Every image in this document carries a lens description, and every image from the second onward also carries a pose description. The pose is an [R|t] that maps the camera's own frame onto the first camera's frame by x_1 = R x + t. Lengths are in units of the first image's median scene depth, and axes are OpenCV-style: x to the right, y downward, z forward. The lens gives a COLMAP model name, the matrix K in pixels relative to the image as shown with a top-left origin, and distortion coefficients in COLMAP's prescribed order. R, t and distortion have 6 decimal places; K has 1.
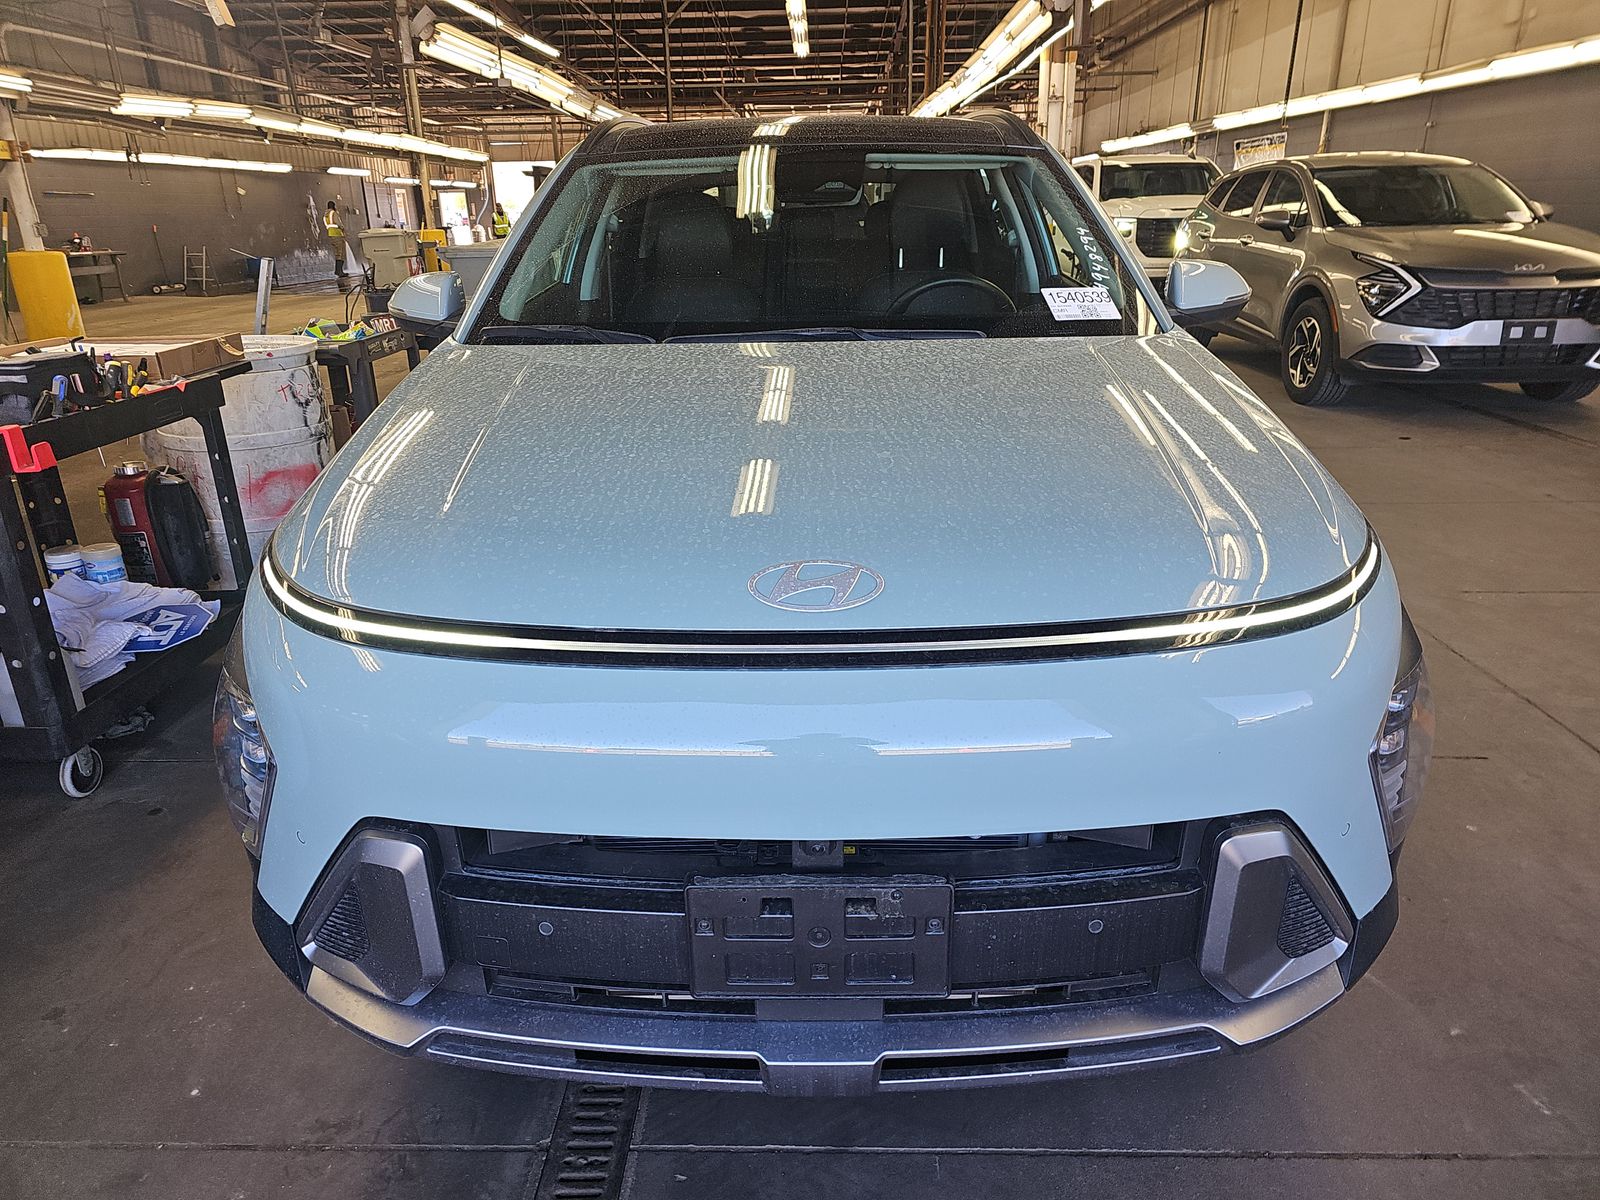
lens RADIAL K [[1062.7, 0, 800.0], [0, 1062.7, 600.0], [0, 0, 1]] dist [0.041751, -0.037099]
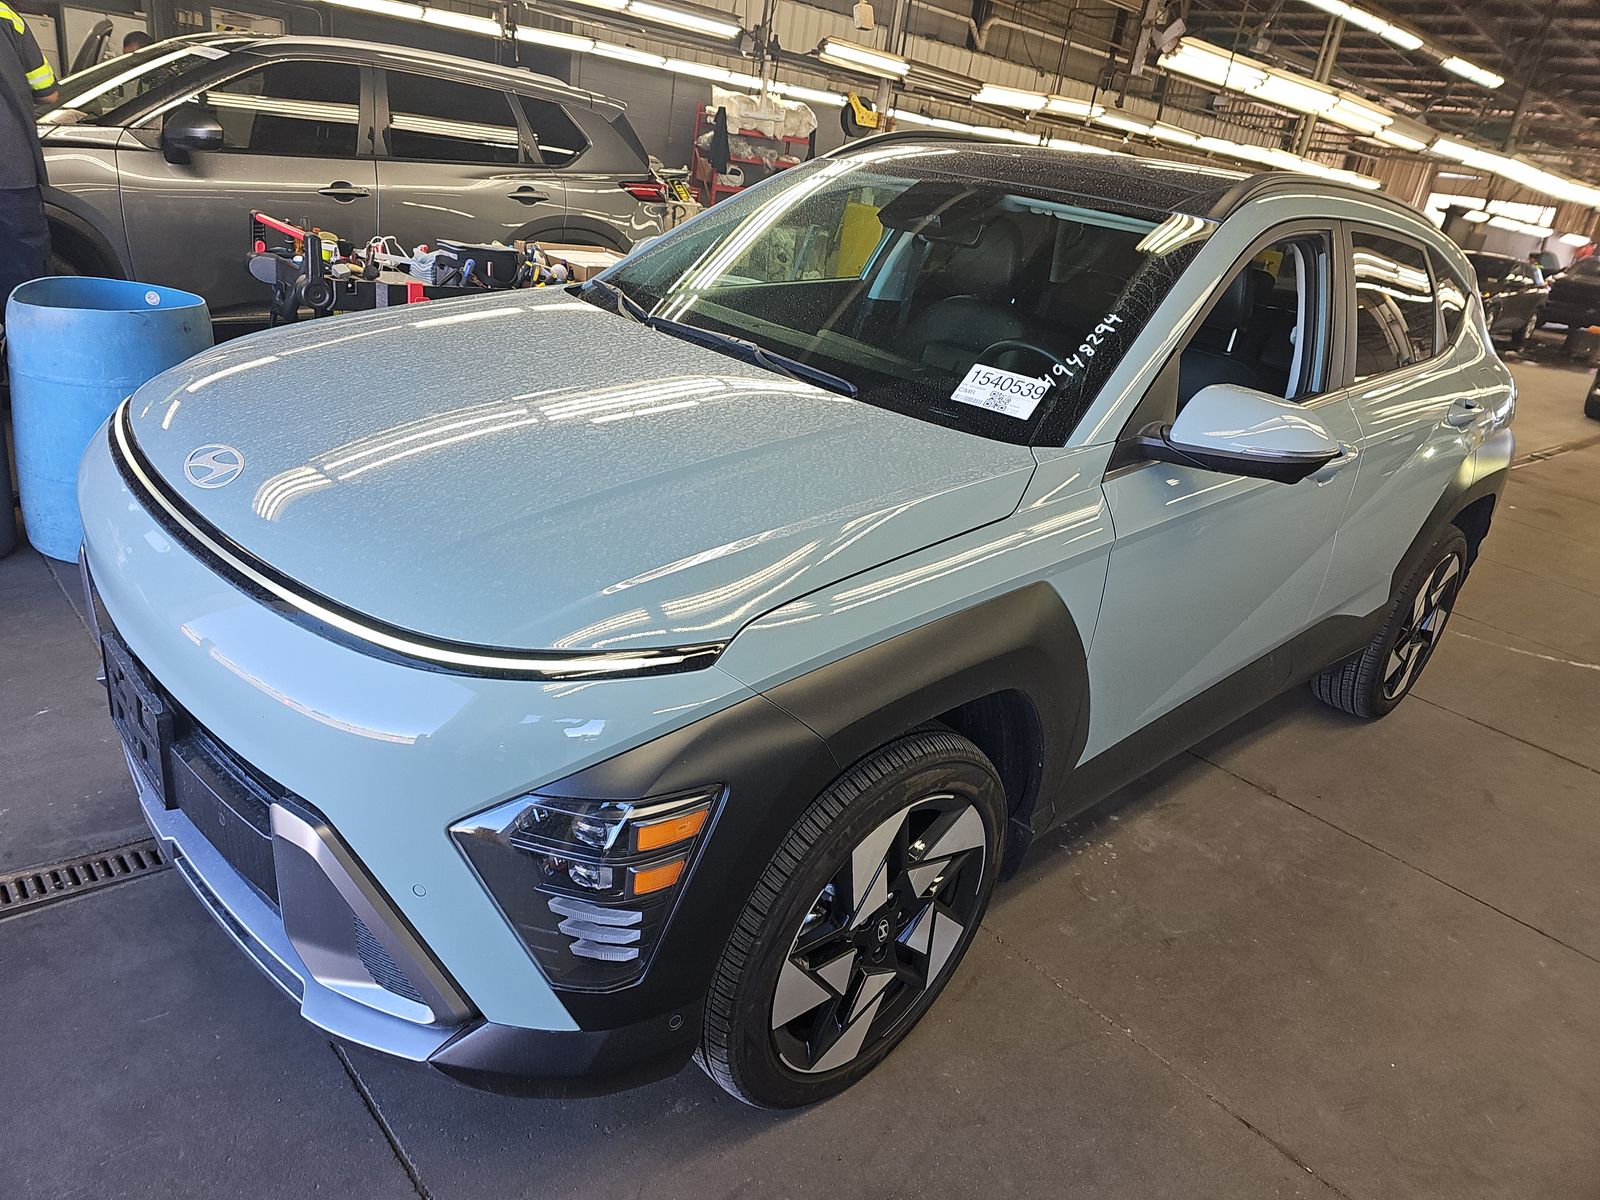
lens RADIAL K [[1062.7, 0, 800.0], [0, 1062.7, 600.0], [0, 0, 1]] dist [0.041751, -0.037099]
pose [[0.684999, 0.383683, -0.619325, 0.168376], [-0.388040, 0.911617, 0.135575, -0.040363], [0.616605, 0.147454, 0.773341, 0.060093]]
